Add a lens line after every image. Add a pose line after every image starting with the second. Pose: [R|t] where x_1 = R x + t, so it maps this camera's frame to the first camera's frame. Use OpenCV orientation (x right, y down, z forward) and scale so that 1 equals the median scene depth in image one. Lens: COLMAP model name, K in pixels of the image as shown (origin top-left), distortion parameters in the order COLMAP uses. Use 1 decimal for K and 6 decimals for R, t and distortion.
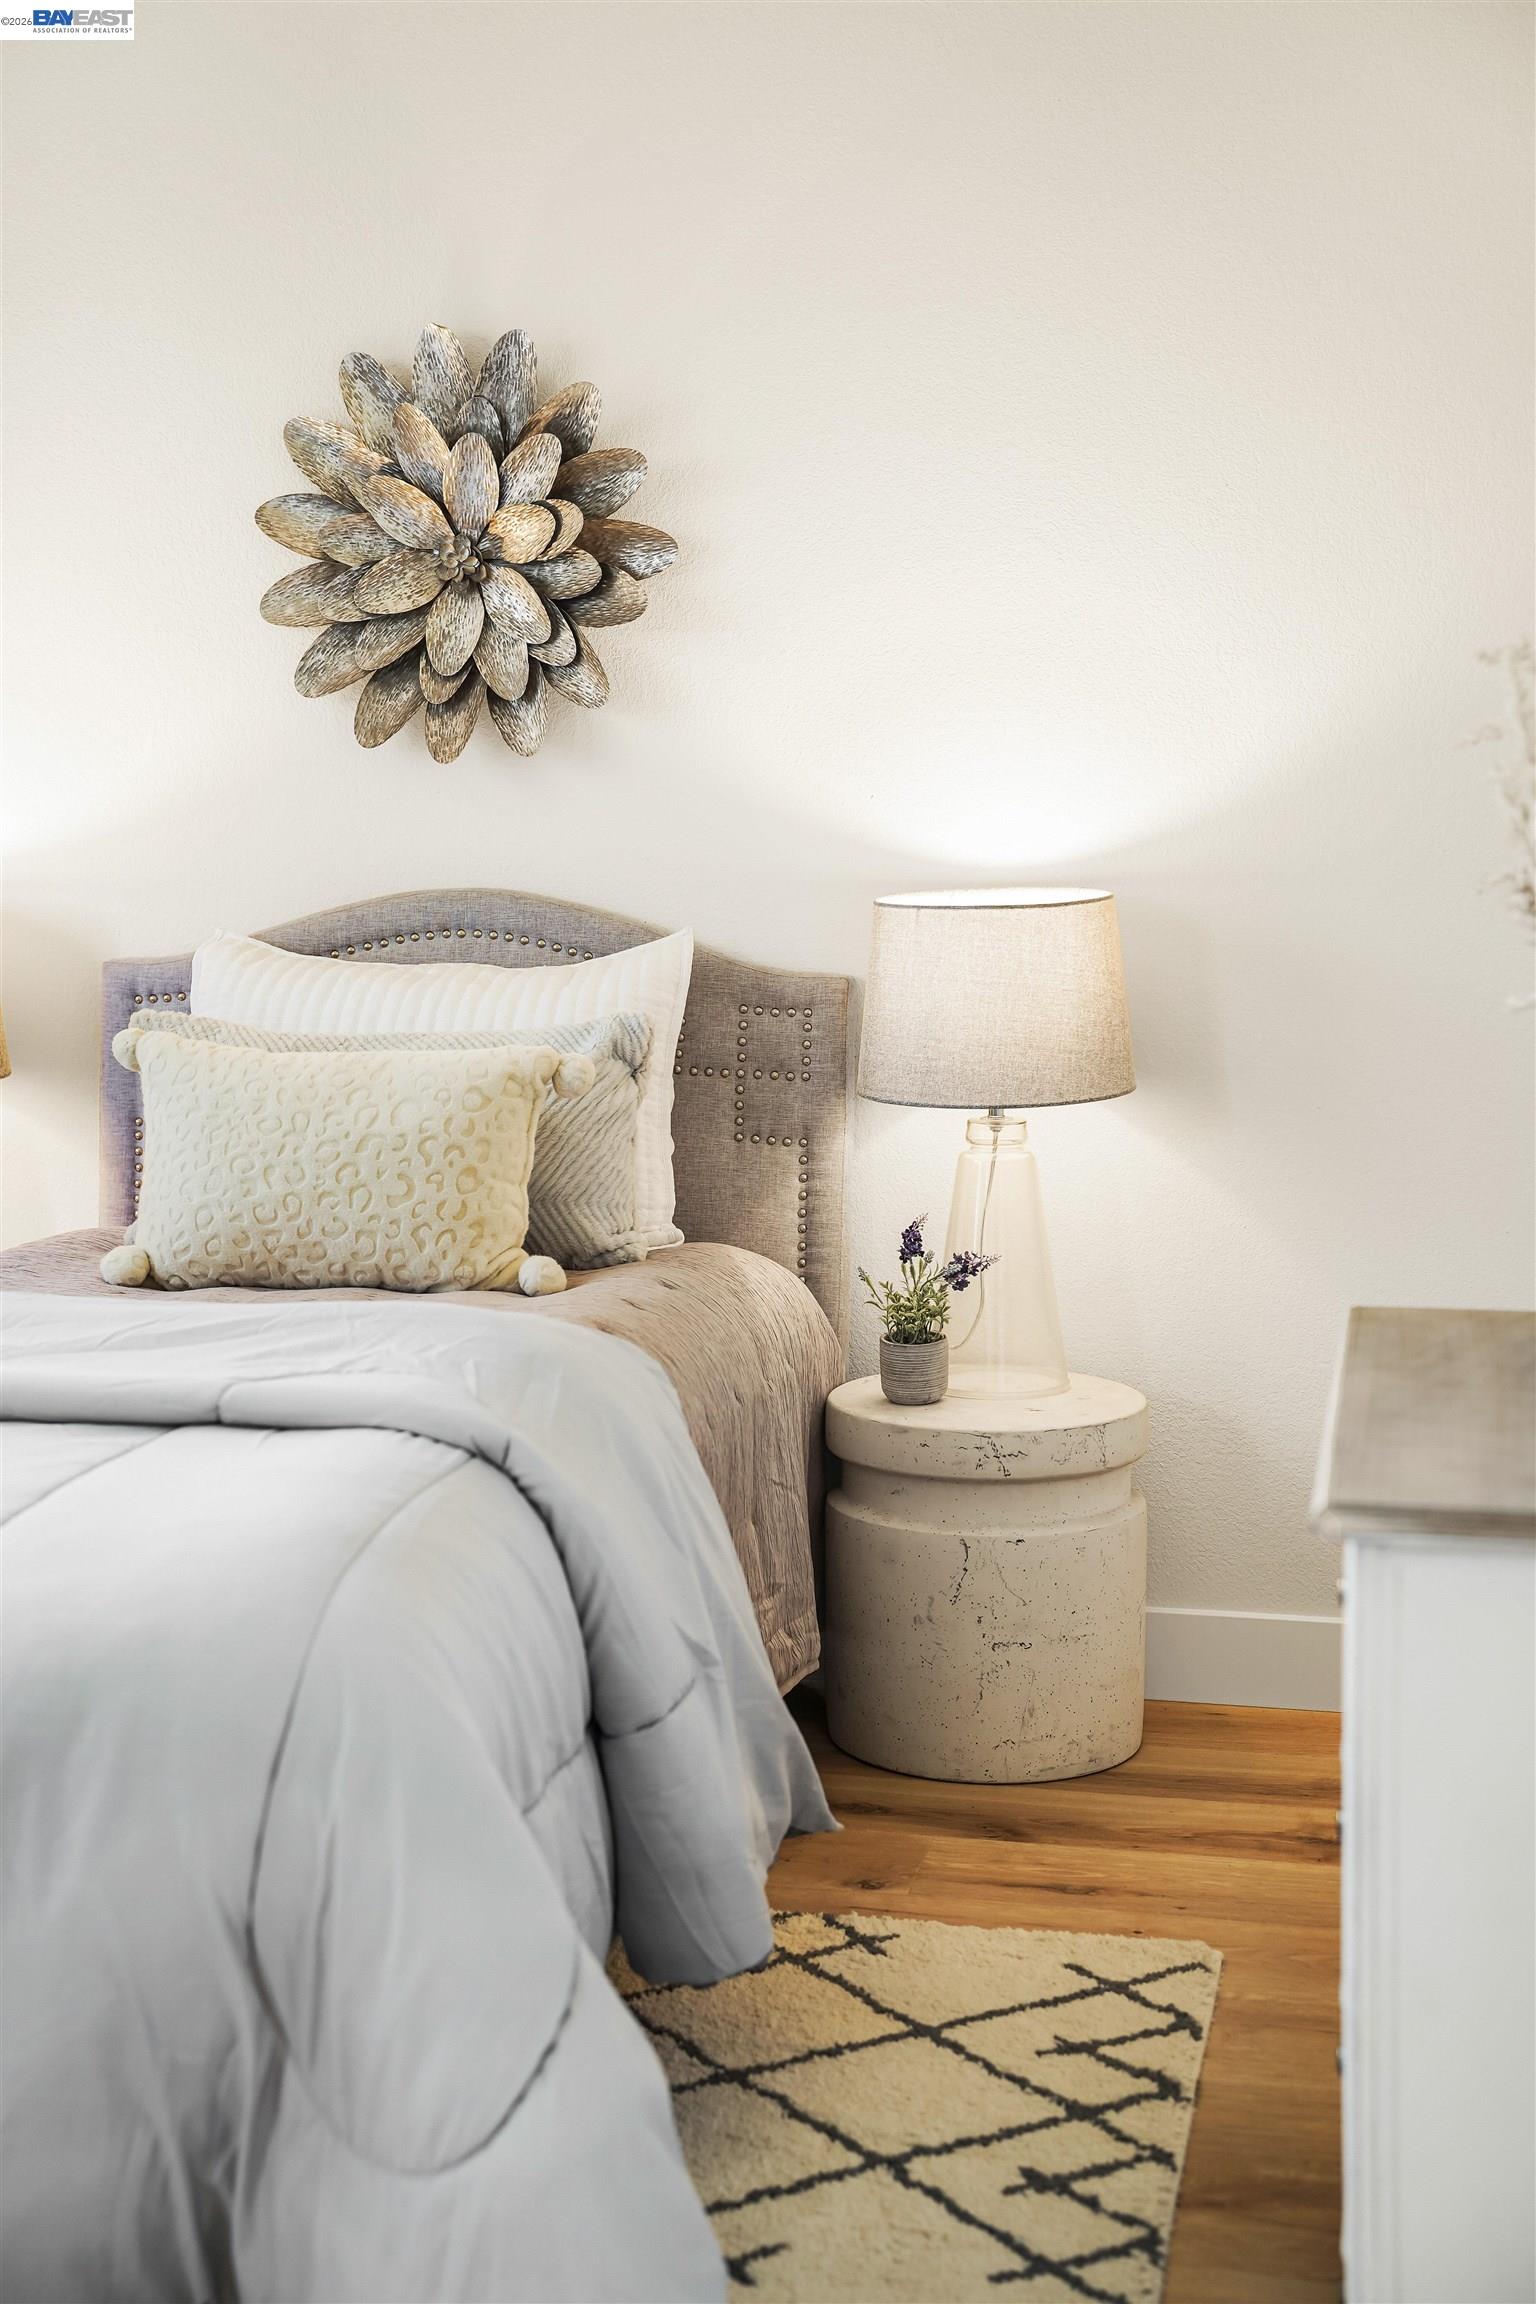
lens RADIAL K [[3203.7, 0, 768.0], [0, 3203.7, 1152.0], [0, 0, 1]] dist [-0.006221, -0.007428]
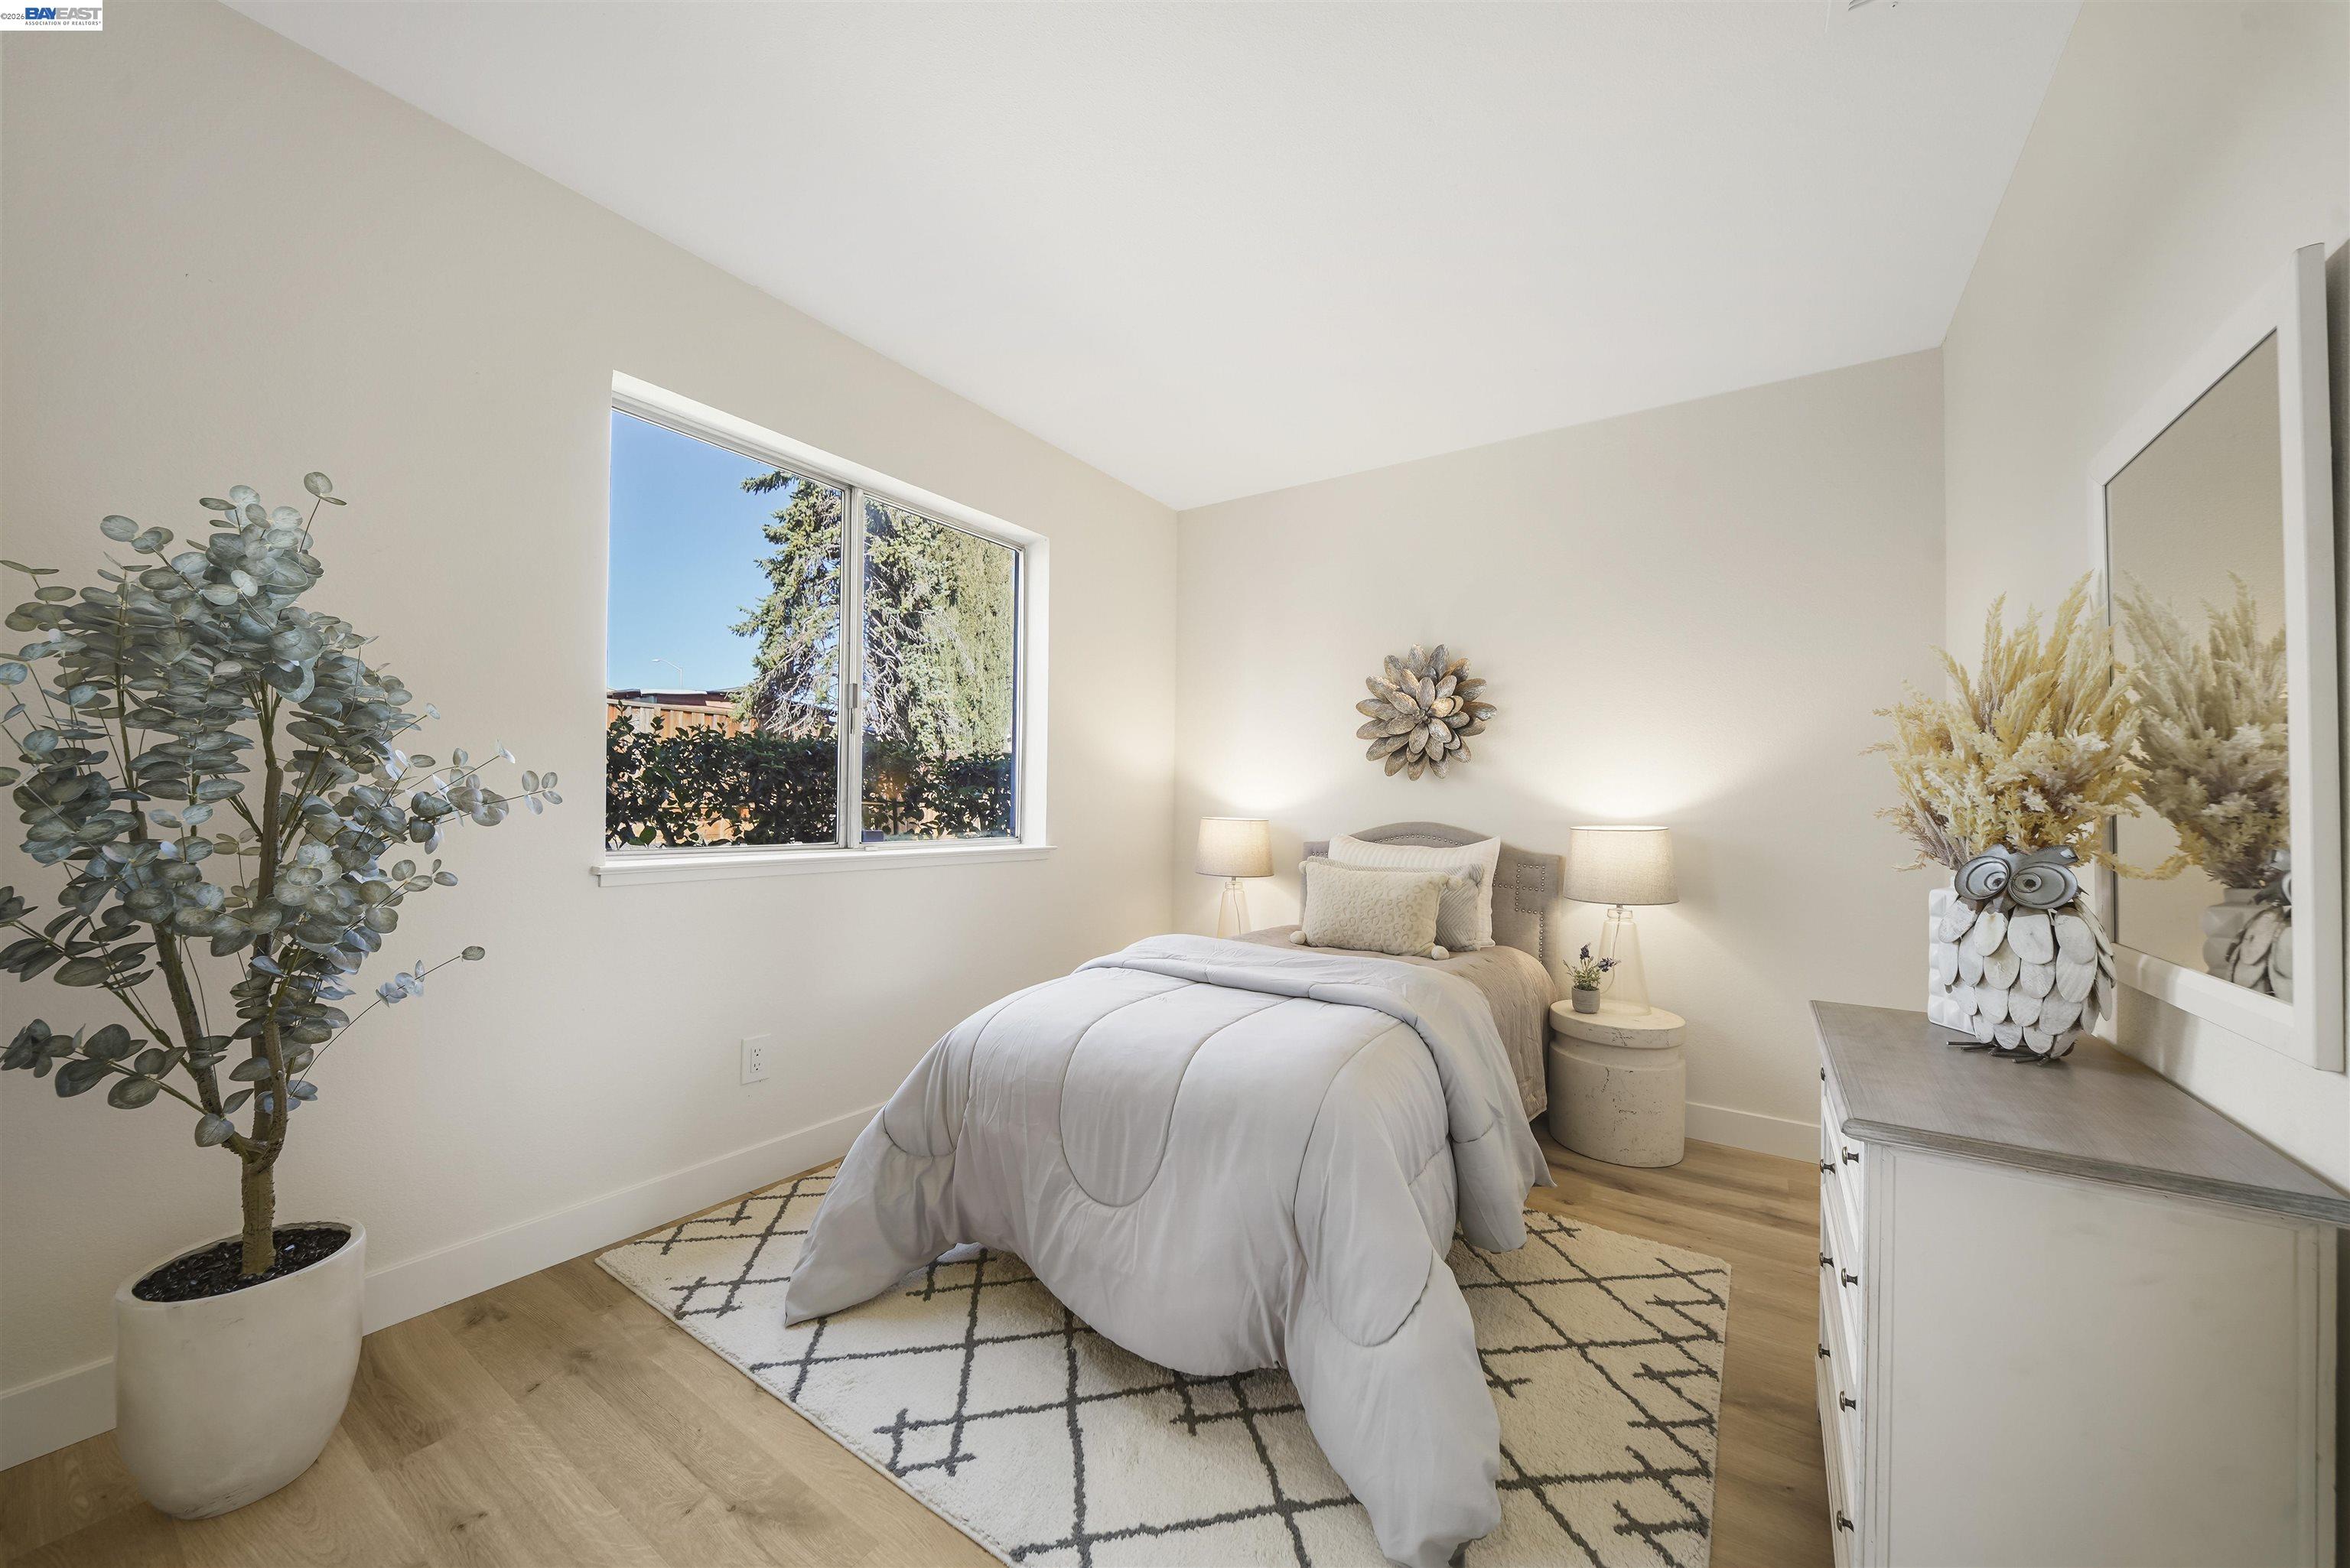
lens RADIAL K [[832.4, 0, 1159.1], [0, 832.4, 791.3], [0, 0, 1]] dist [0.009658, -0.012208]
pose [[0.913686, 0.009678, -0.406307, 0.000819], [-0.065459, 0.990169, -0.123614, 0.004495], [0.401116, 0.139541, 0.905337, 0.227072]]
